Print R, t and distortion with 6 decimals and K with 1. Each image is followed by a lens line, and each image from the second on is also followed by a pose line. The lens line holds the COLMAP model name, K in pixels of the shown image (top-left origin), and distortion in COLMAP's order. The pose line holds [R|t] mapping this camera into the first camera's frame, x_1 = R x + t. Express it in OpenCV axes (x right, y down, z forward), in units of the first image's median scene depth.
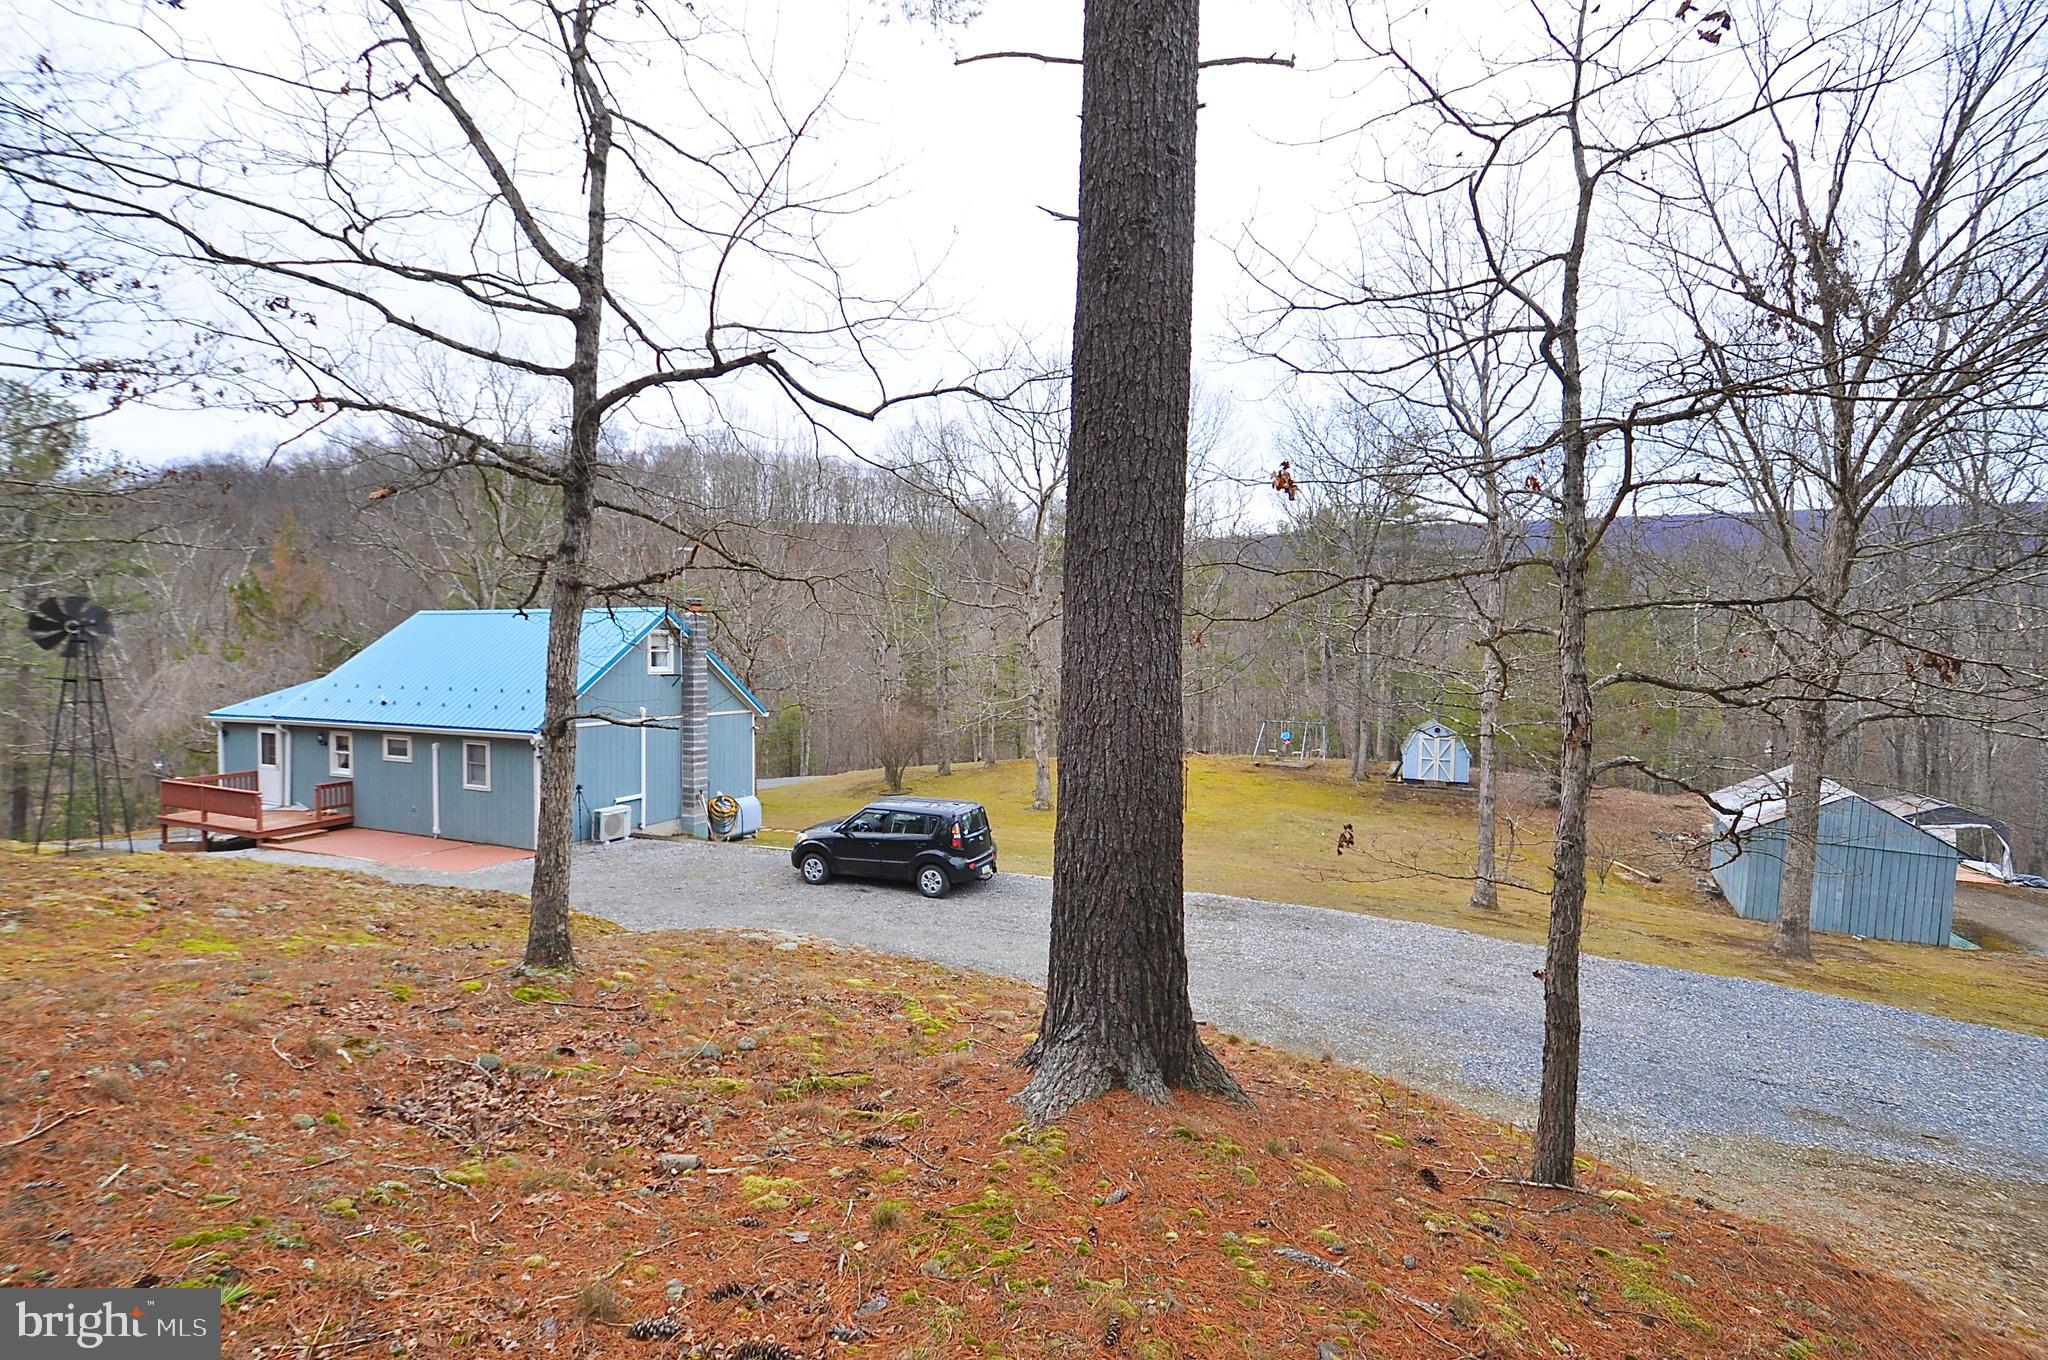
lens RADIAL K [[888.9, 0, 1019.7], [0, 888.9, 675.0], [0, 0, 1]] dist [-0.000018, -0.000047]
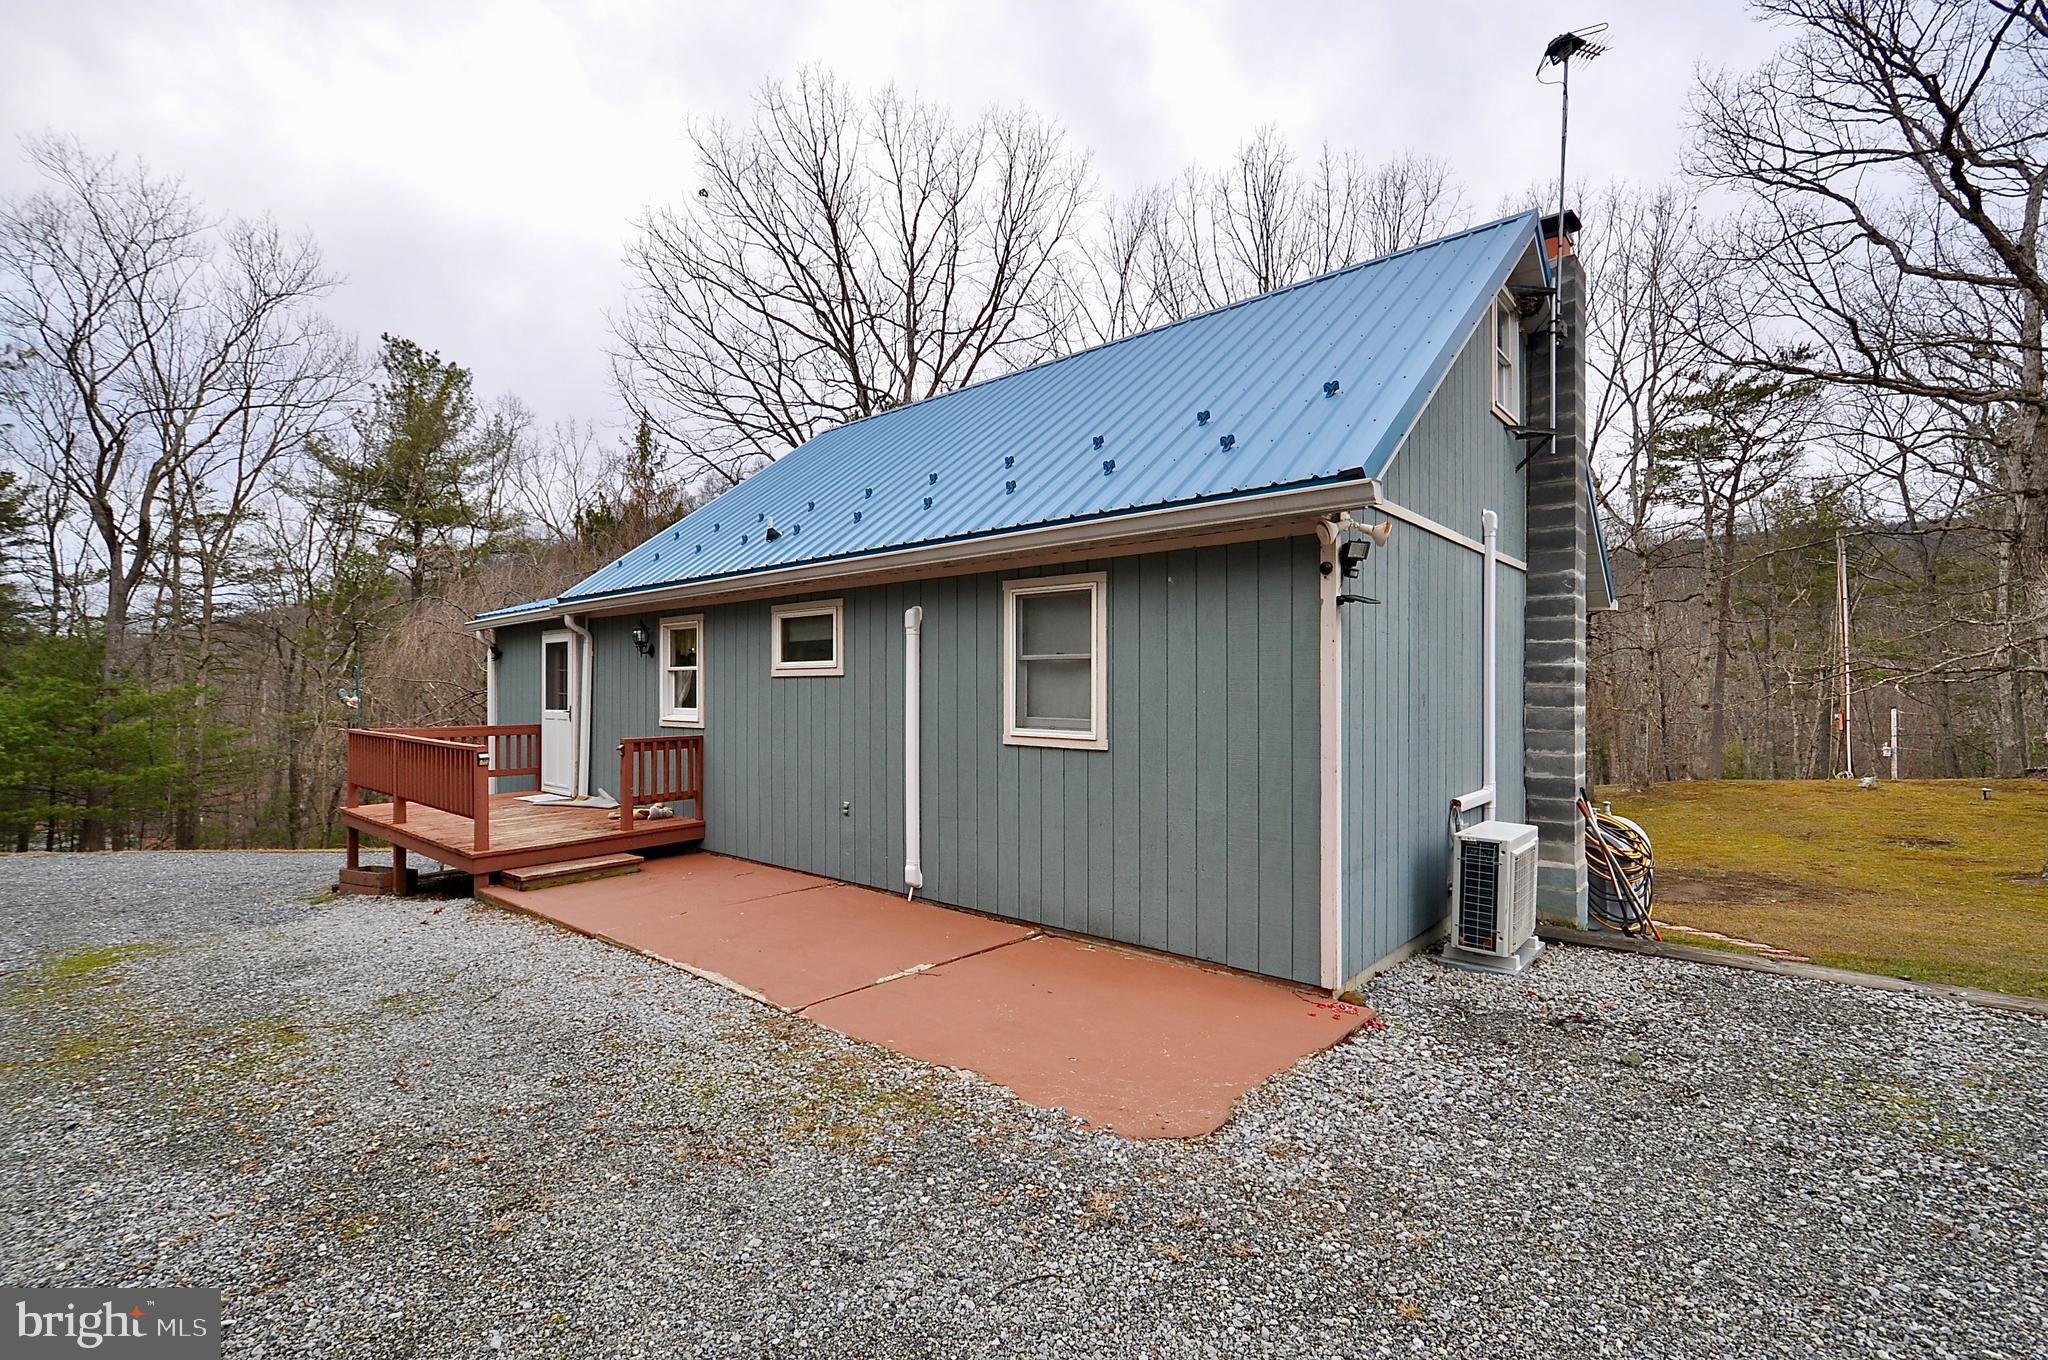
lens RADIAL K [[888.9, 0, 1026.2], [0, 888.9, 685.9], [0, 0, 1]] dist [-0.000018, -0.000047]
pose [[0.951032, -0.011930, -0.308863, -0.498705], [0.001531, 0.999424, -0.033889, 0.112627], [0.309090, 0.031757, 0.950503, 0.678144]]
